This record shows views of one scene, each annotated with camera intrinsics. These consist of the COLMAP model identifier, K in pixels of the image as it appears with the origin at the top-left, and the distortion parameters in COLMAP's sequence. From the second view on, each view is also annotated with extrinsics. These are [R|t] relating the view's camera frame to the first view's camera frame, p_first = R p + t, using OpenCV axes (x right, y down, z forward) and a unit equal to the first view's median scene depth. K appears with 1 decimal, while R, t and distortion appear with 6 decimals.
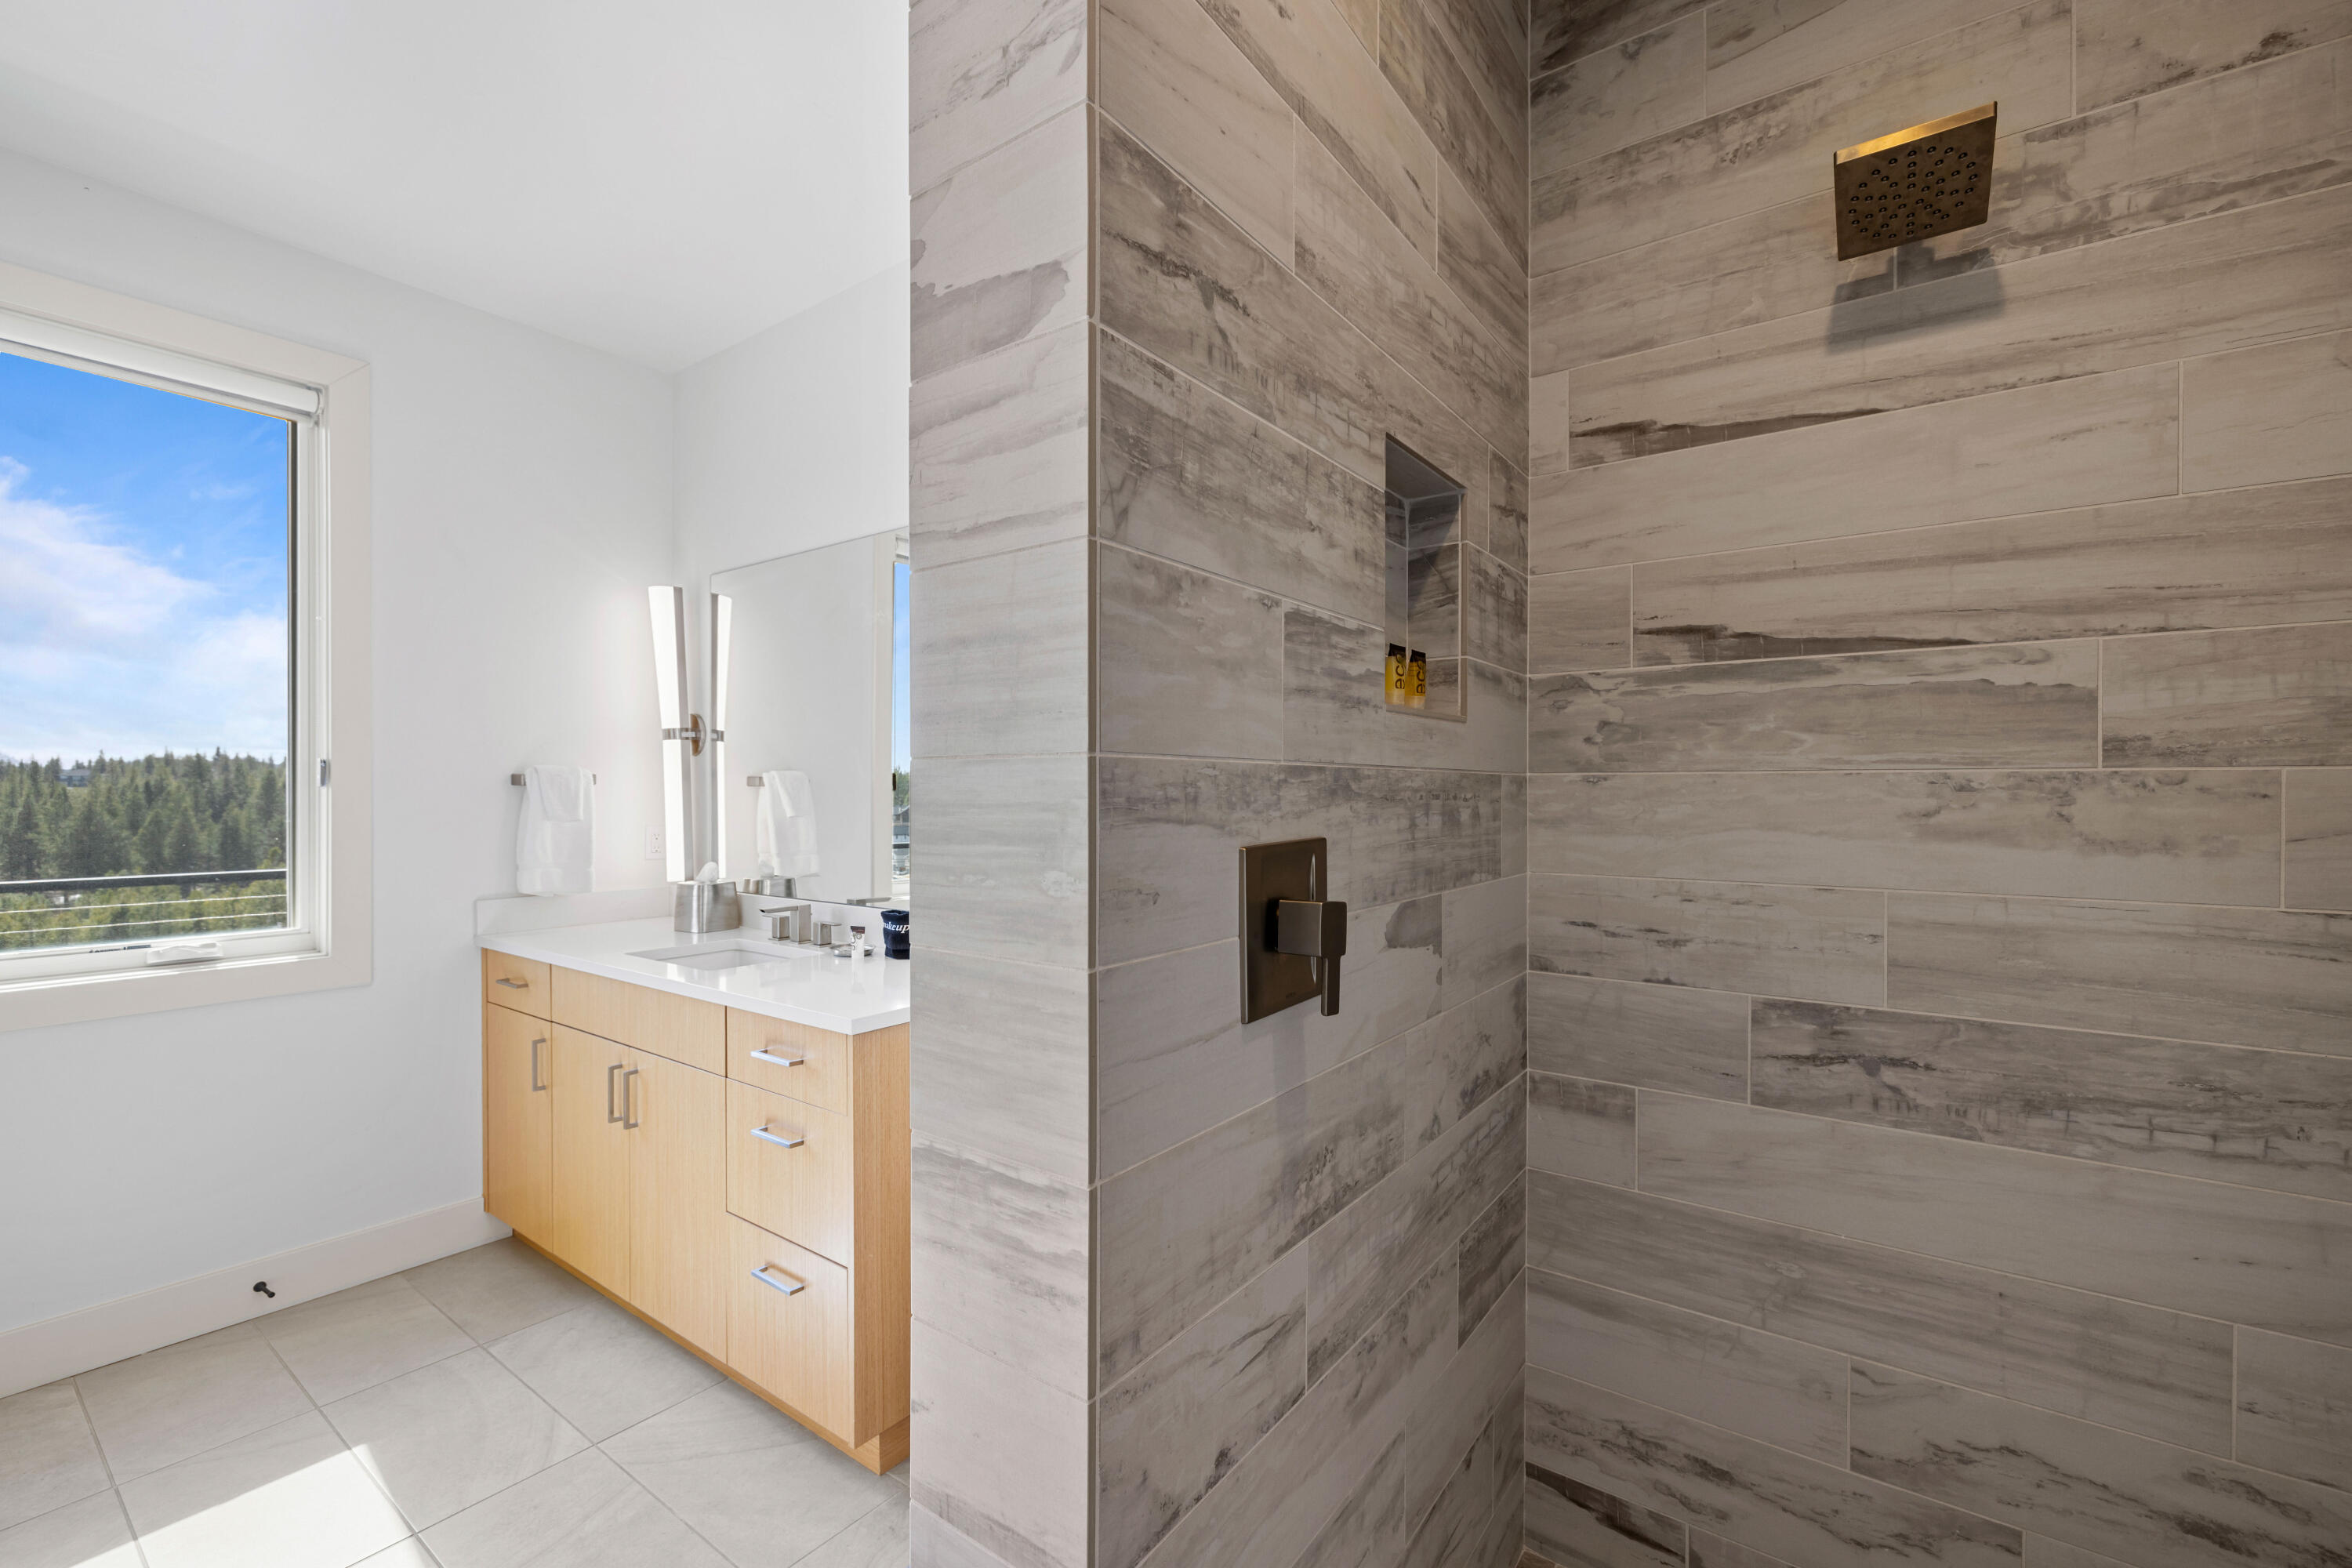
lens RADIAL K [[1016.3, 0, 1185.5], [0, 1016.3, 791.8], [0, 0, 1]] dist [0.005181, 0.000321]
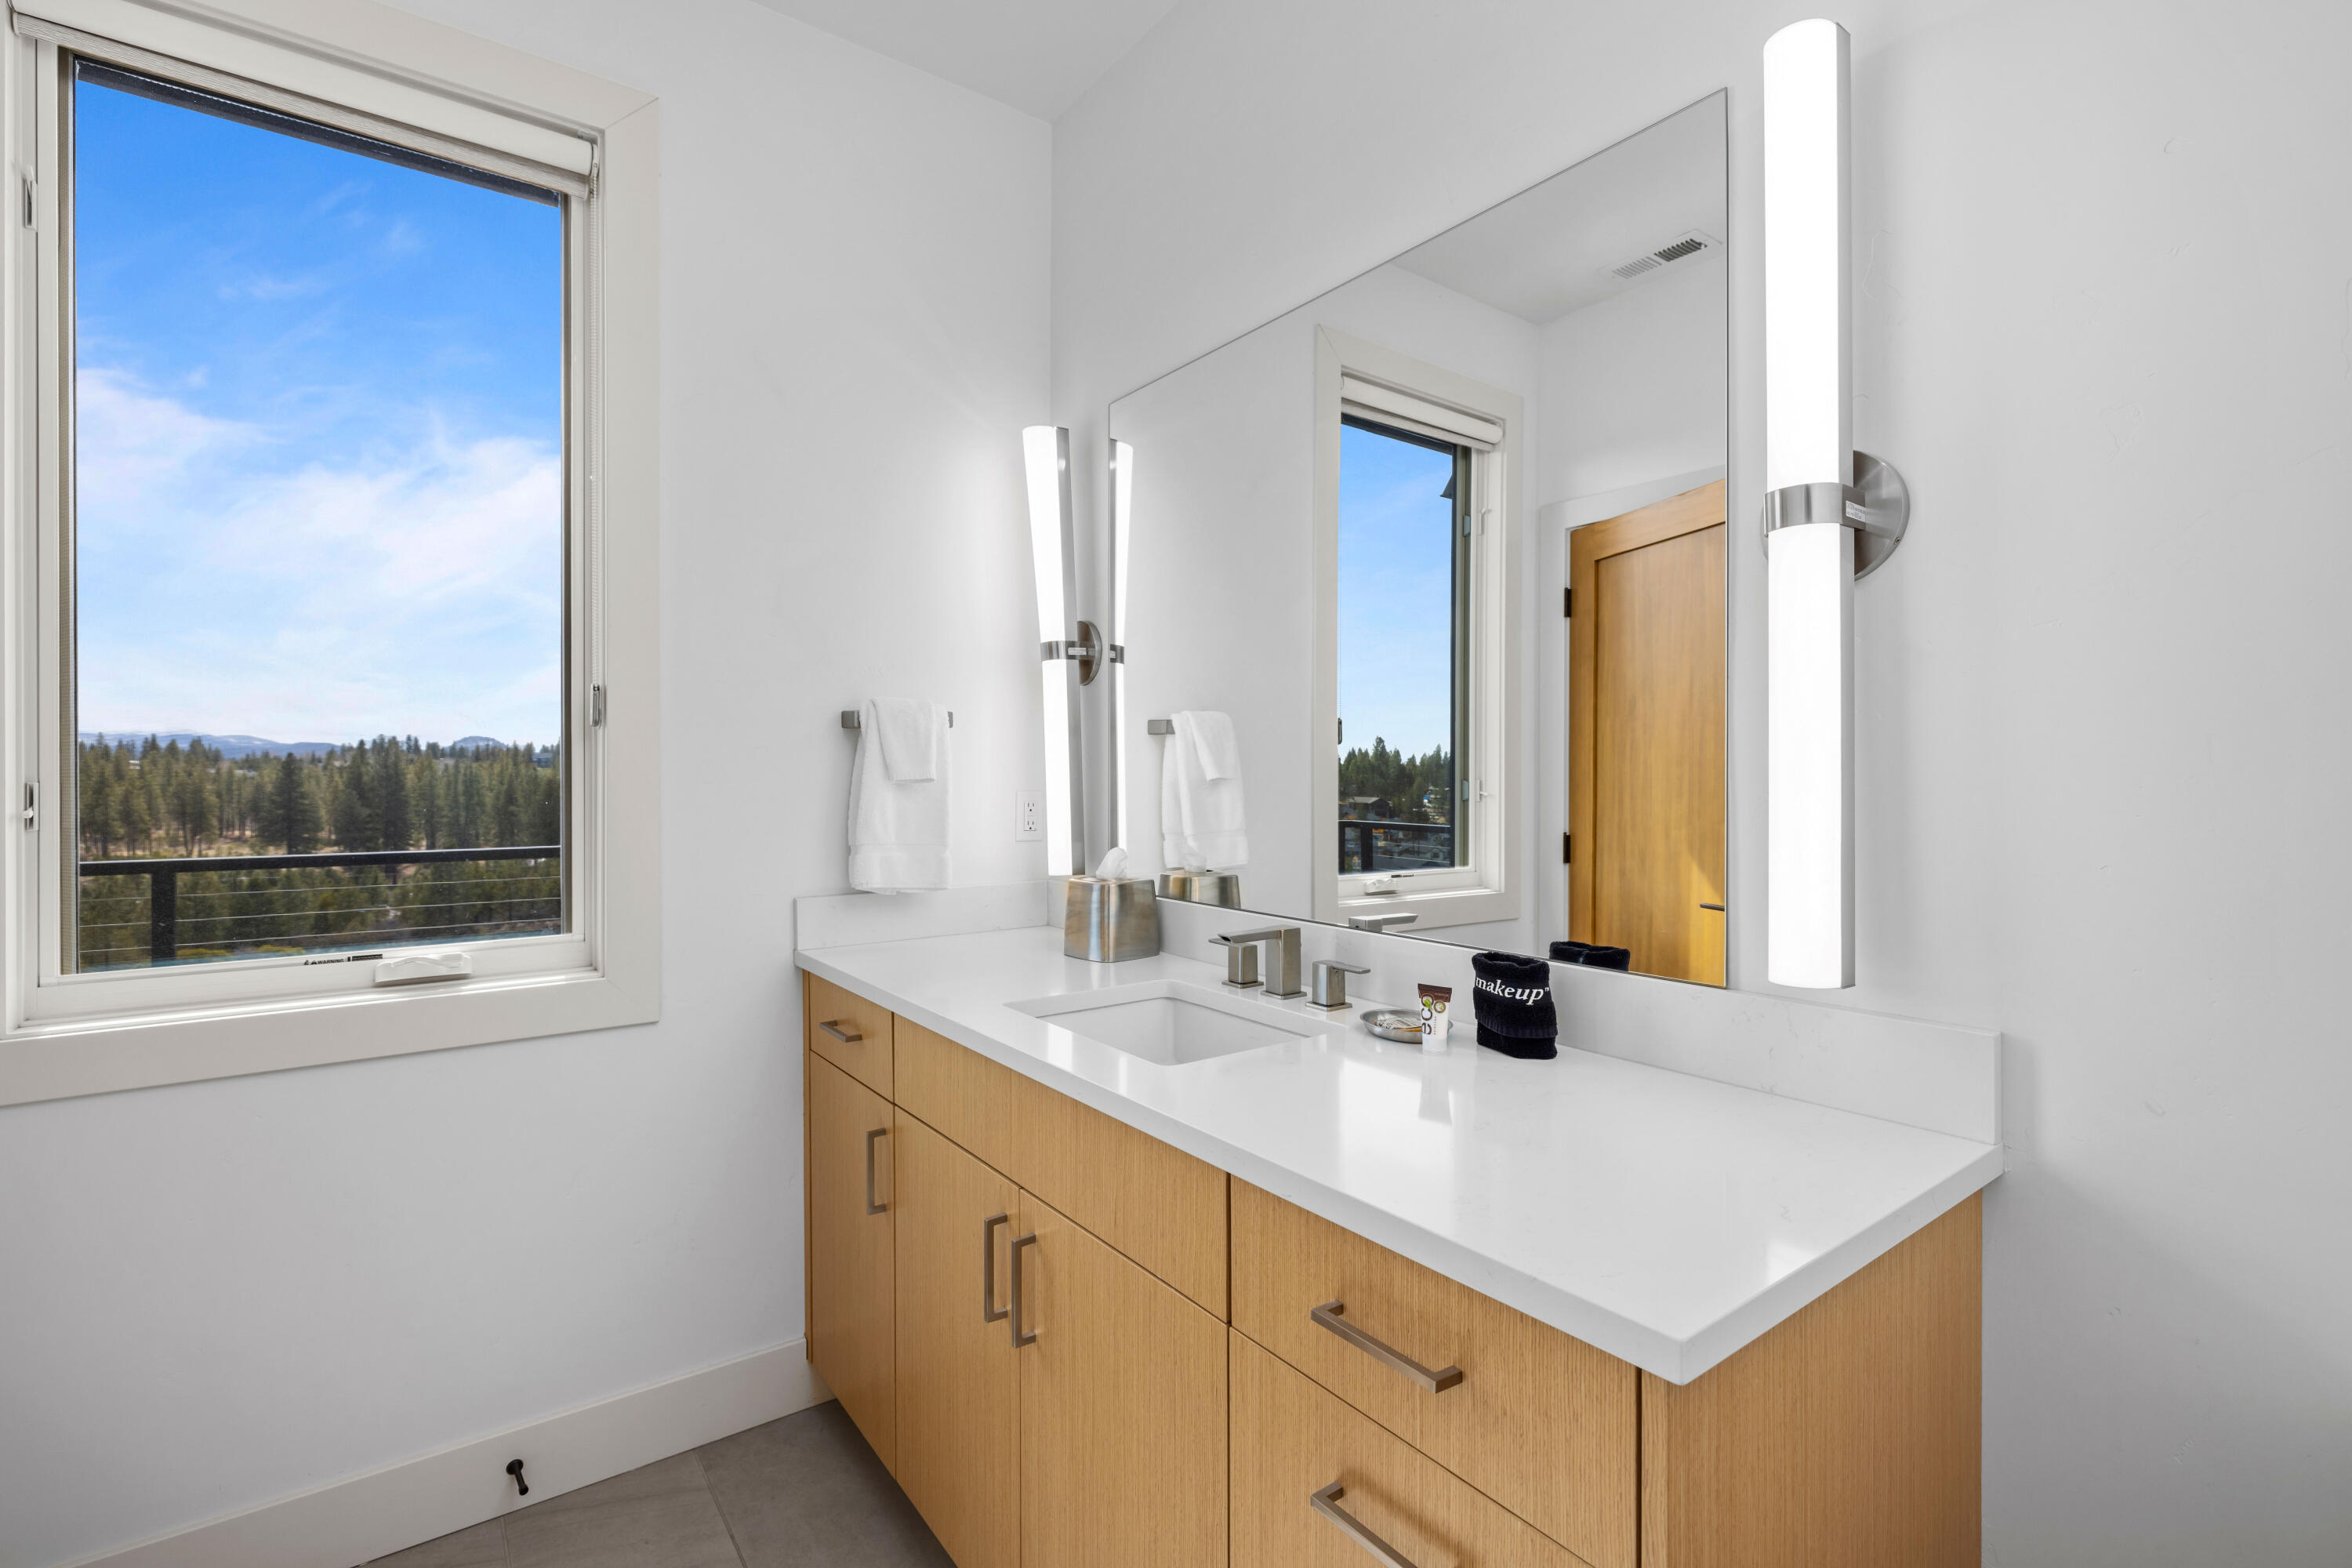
lens RADIAL K [[1069.5, 0, 1184.1], [0, 1069.5, 779.8], [0, 0, 1]] dist [-0.005353, -0.000101]
pose [[0.956581, 0.001151, -0.291463, -0.232927], [0.000628, 0.999982, 0.006009, 0.023402], [0.291465, -0.005931, 0.956563, 0.378762]]
